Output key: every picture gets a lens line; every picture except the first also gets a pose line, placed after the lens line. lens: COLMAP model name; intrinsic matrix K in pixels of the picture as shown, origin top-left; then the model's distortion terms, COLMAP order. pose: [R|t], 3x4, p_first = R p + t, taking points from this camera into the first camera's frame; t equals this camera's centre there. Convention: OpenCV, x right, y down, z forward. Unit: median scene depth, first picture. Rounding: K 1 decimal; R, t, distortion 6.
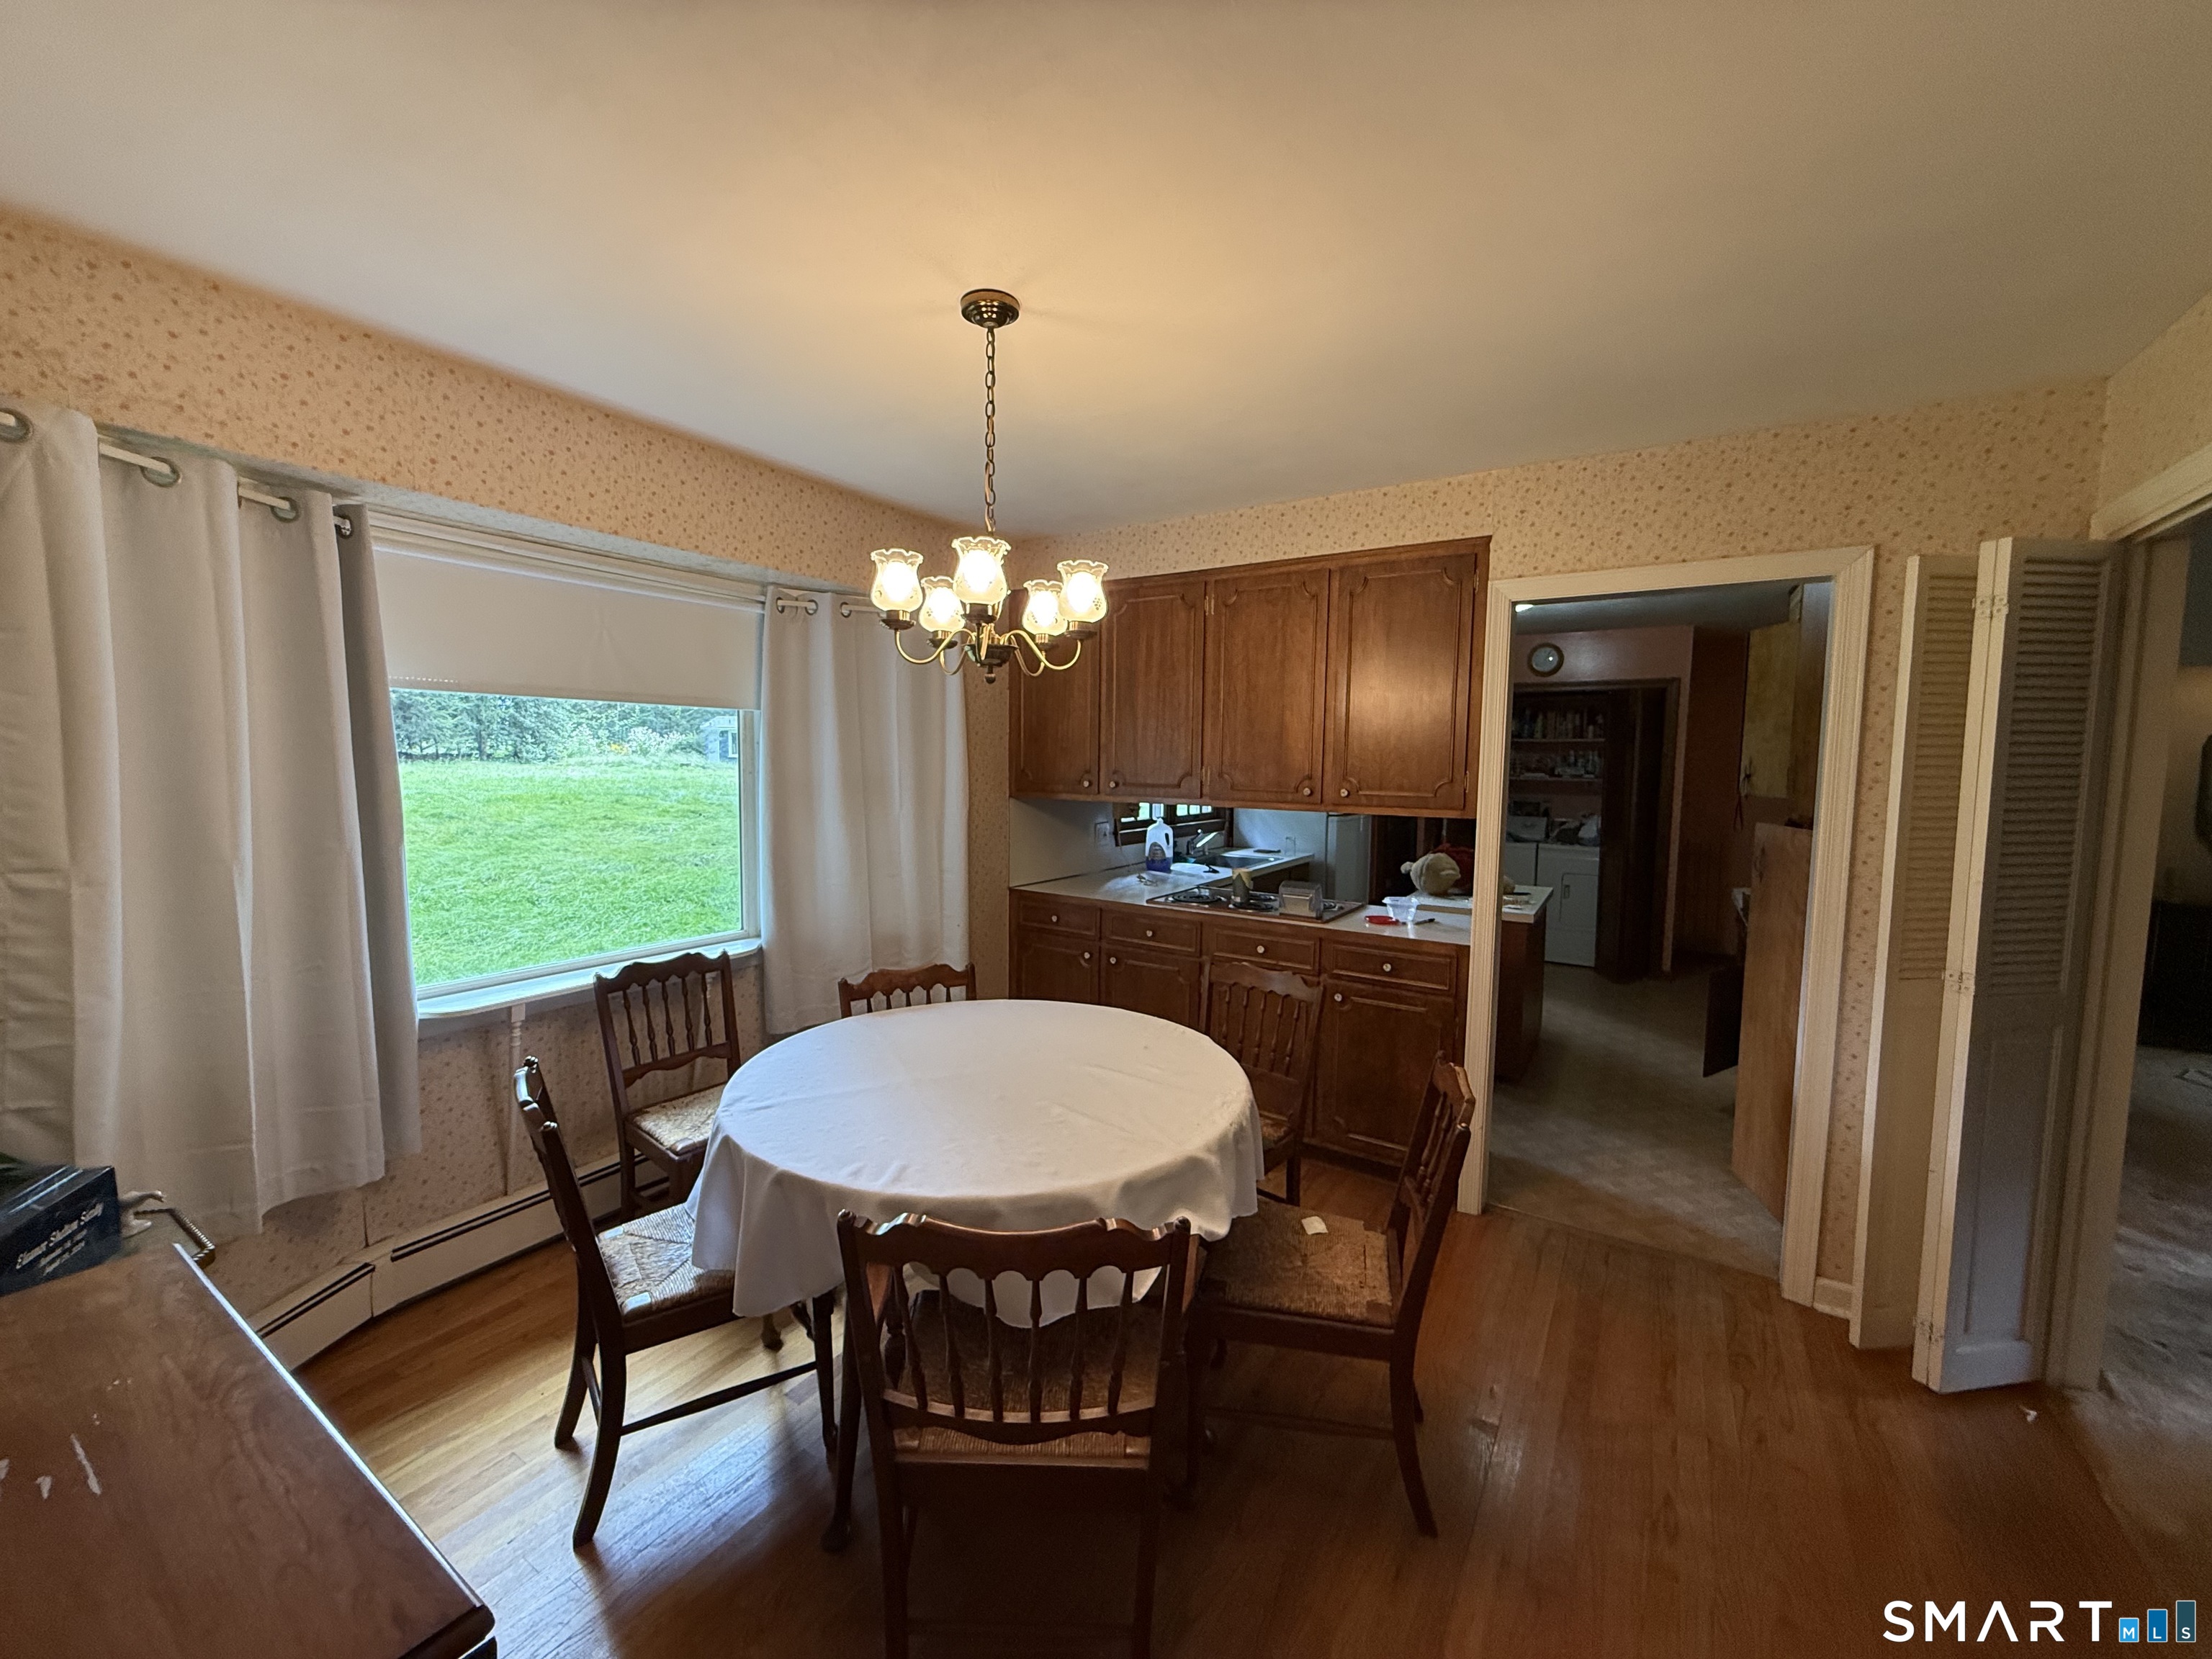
lens RADIAL K [[871.6, 0, 1100.6], [0, 871.6, 827.1], [0, 0, 1]] dist [0.001167, -0.000055]
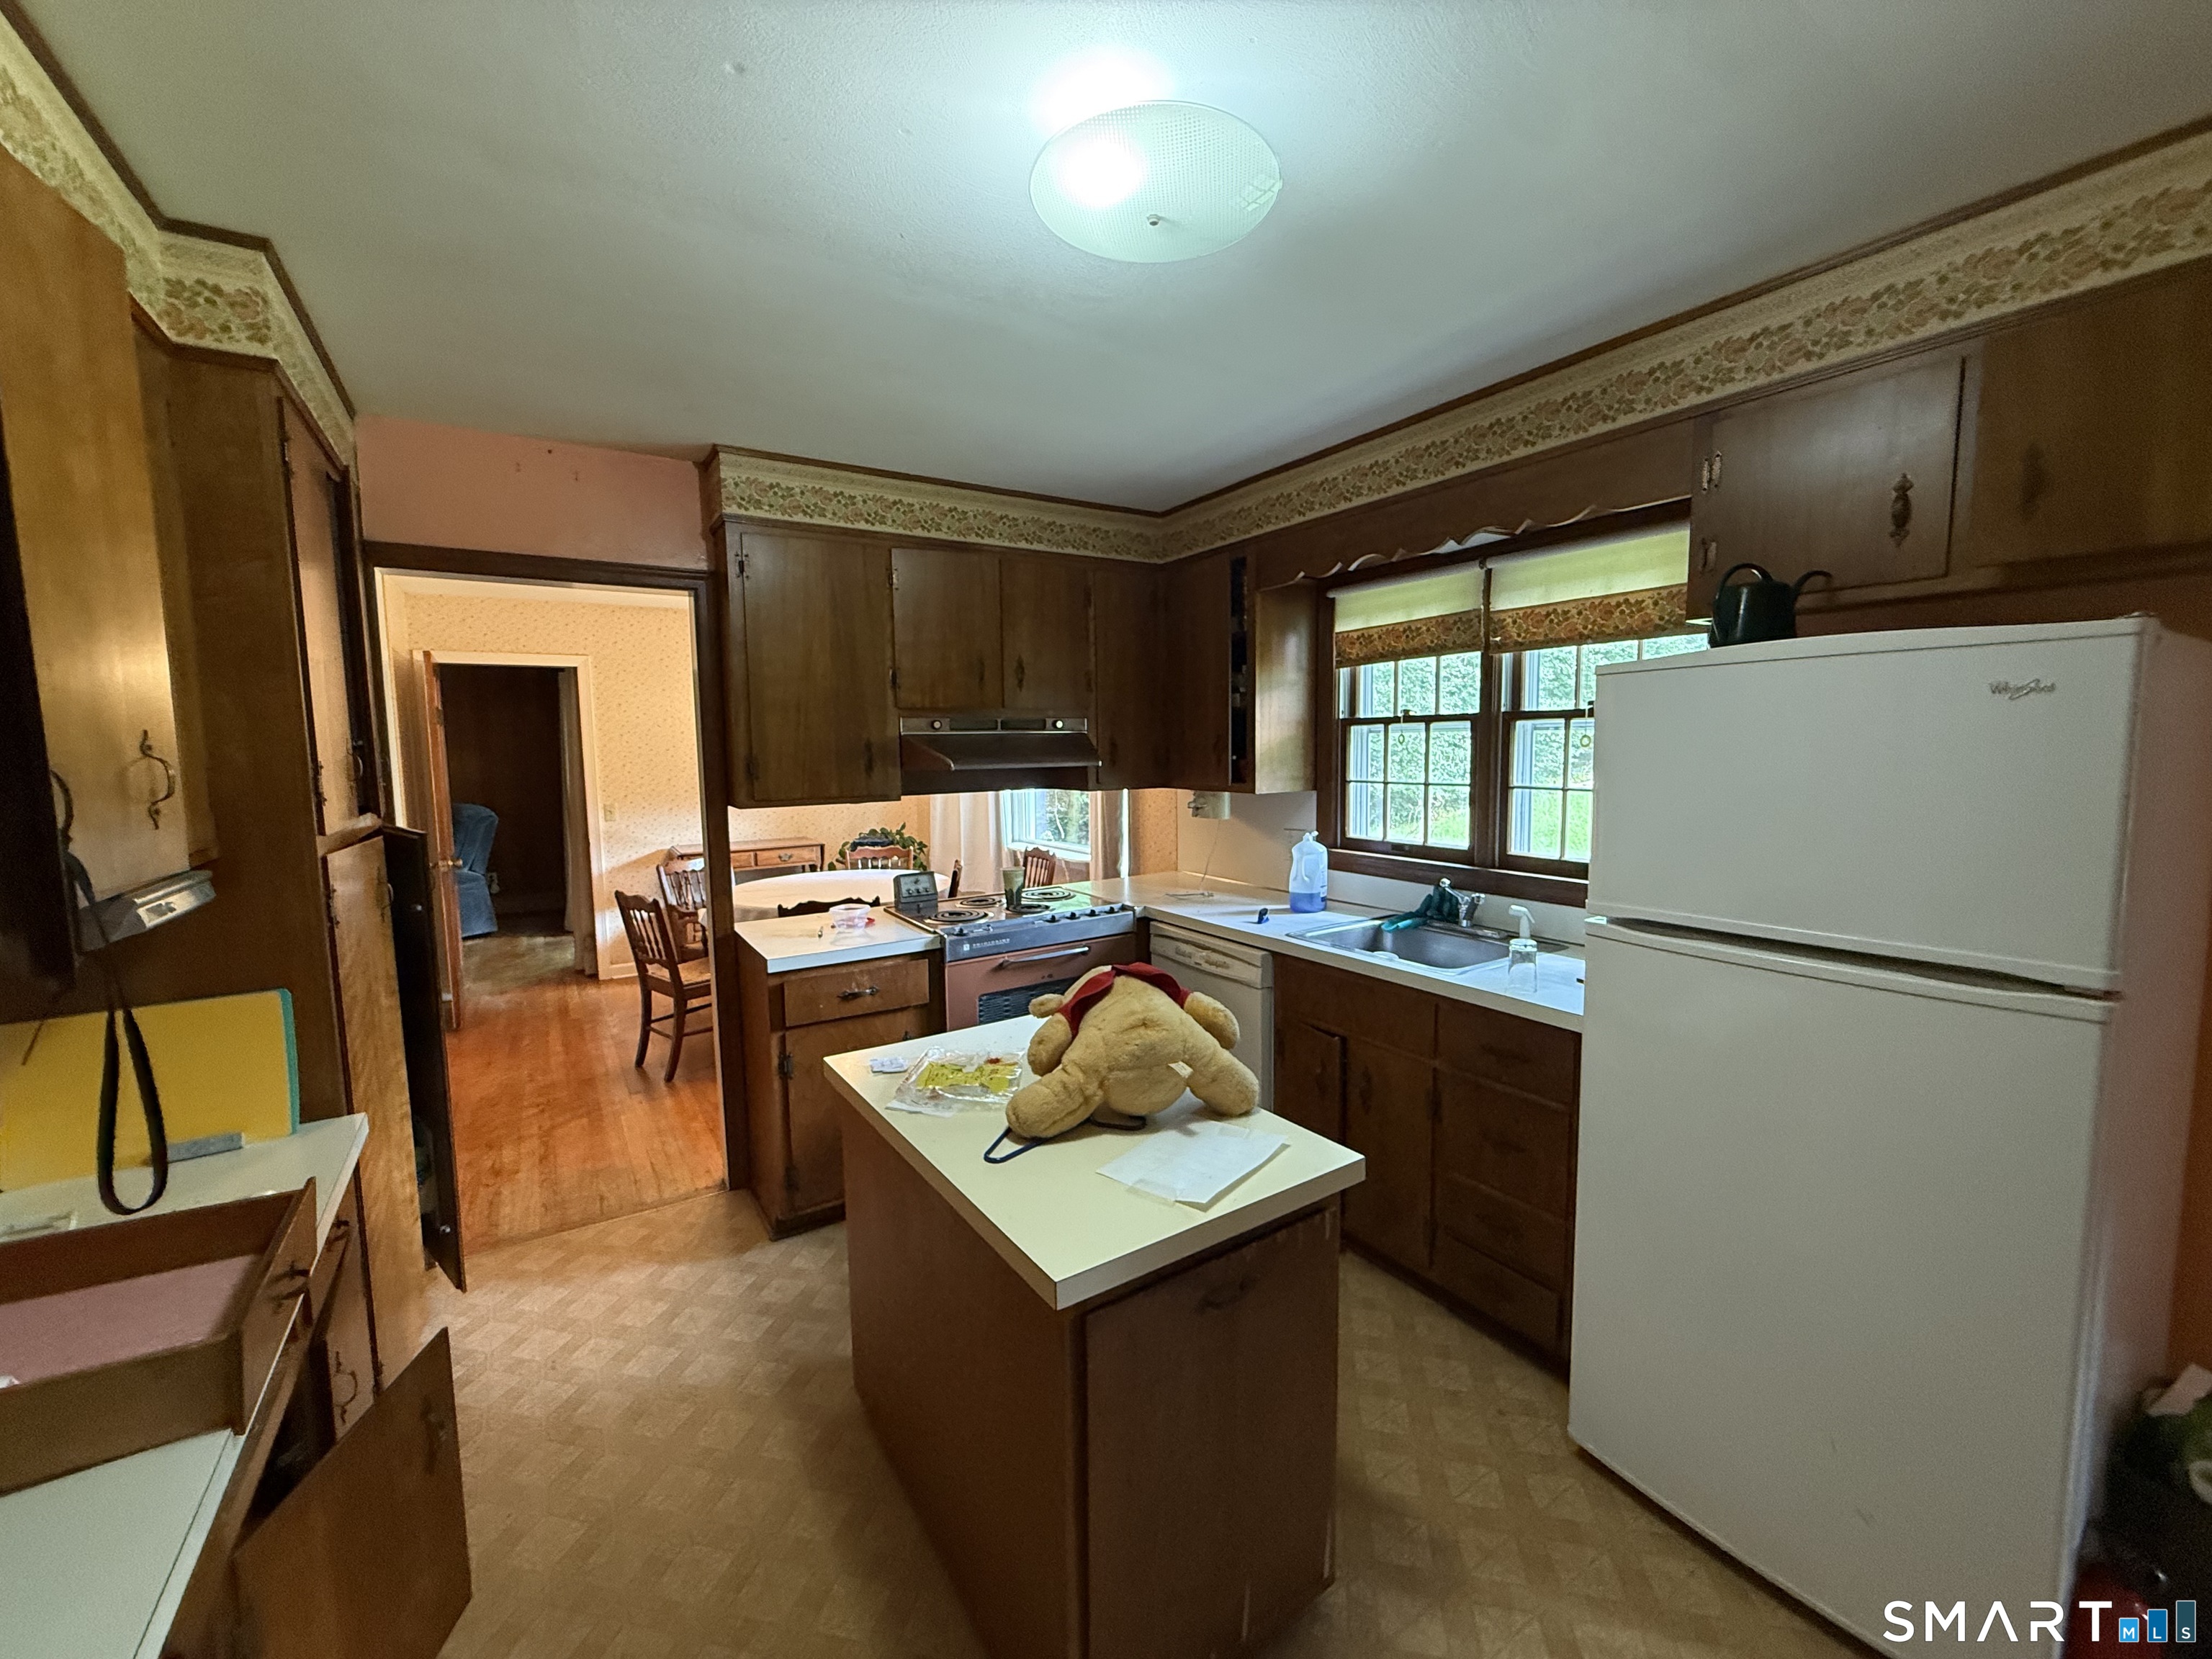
lens RADIAL K [[871.6, 0, 1100.5], [0, 871.6, 824.9], [0, 0, 1]] dist [0.001167, -0.000055]
pose [[-0.405799, 0.080087, -0.910447, 0.552348], [-0.066737, 0.990898, 0.116909, -0.063002], [0.911522, 0.108202, -0.396761, 0.838315]]
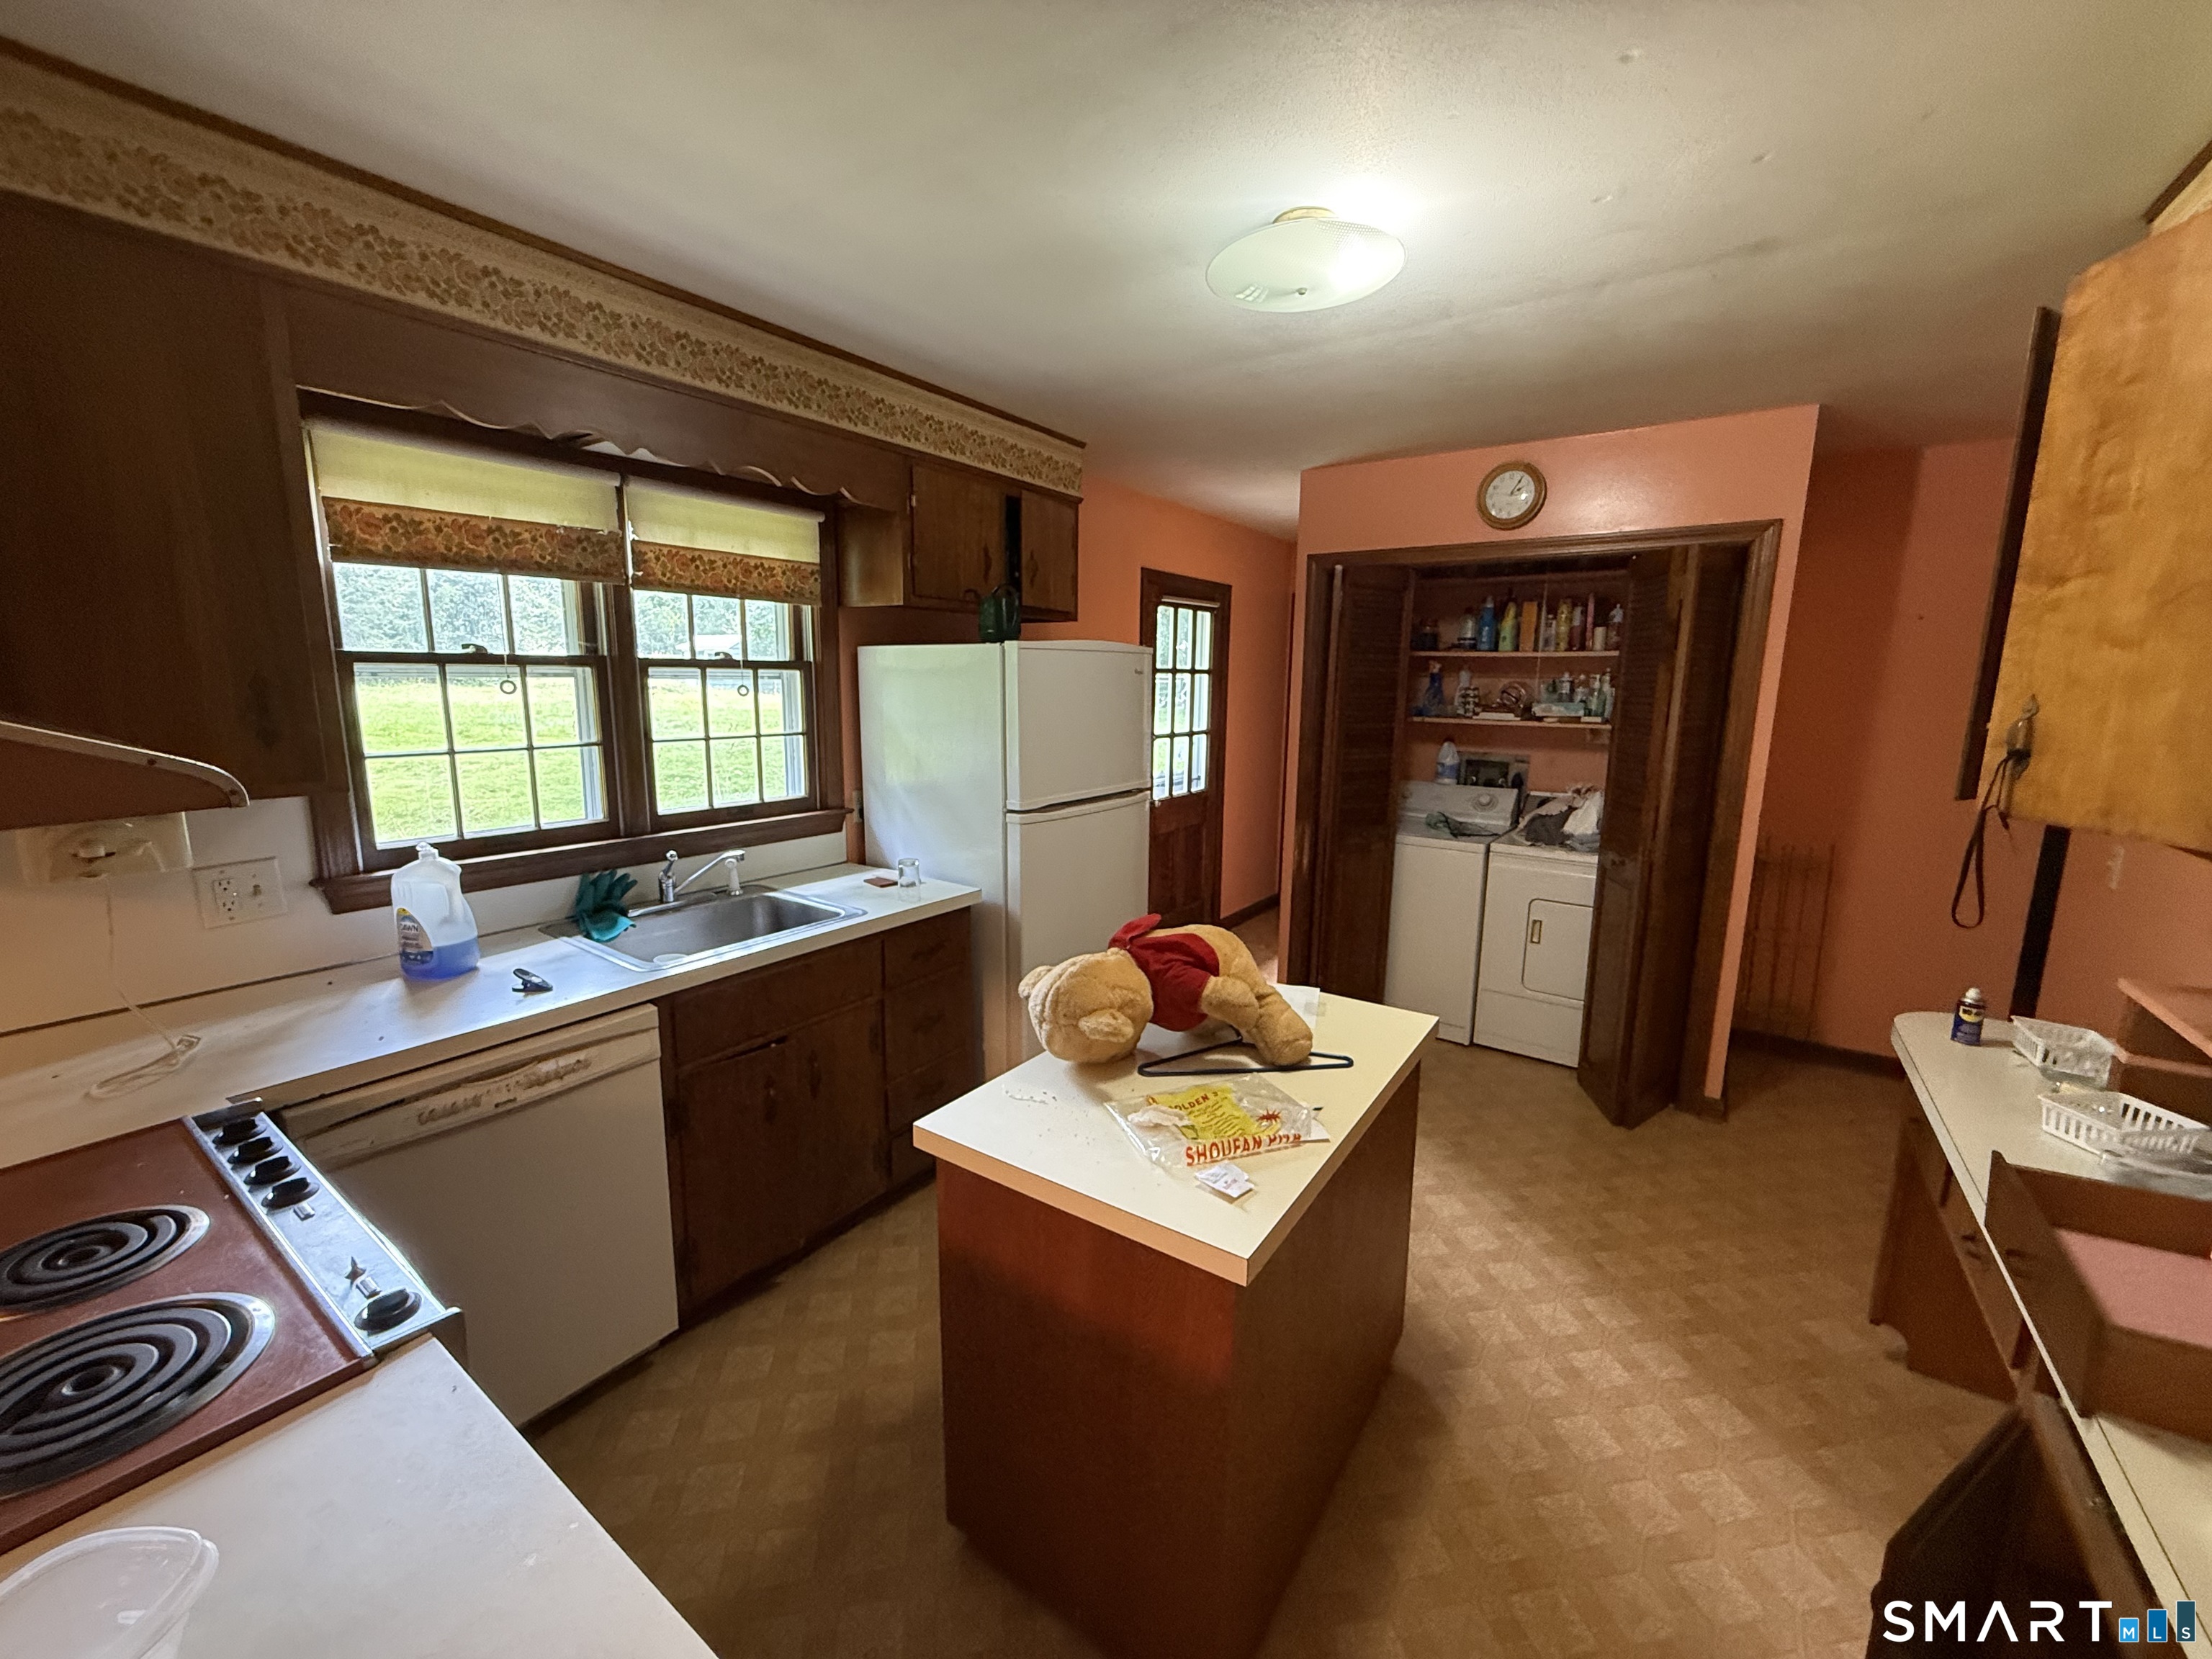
lens RADIAL K [[871.6, 0, 1103.0], [0, 871.6, 824.4], [0, 0, 1]] dist [0.001167, -0.000055]
pose [[0.999246, 0.005482, -0.038439, 0.288805], [-0.002199, 0.996384, 0.084939, -0.040785], [0.038766, -0.084790, 0.995644, 0.457315]]
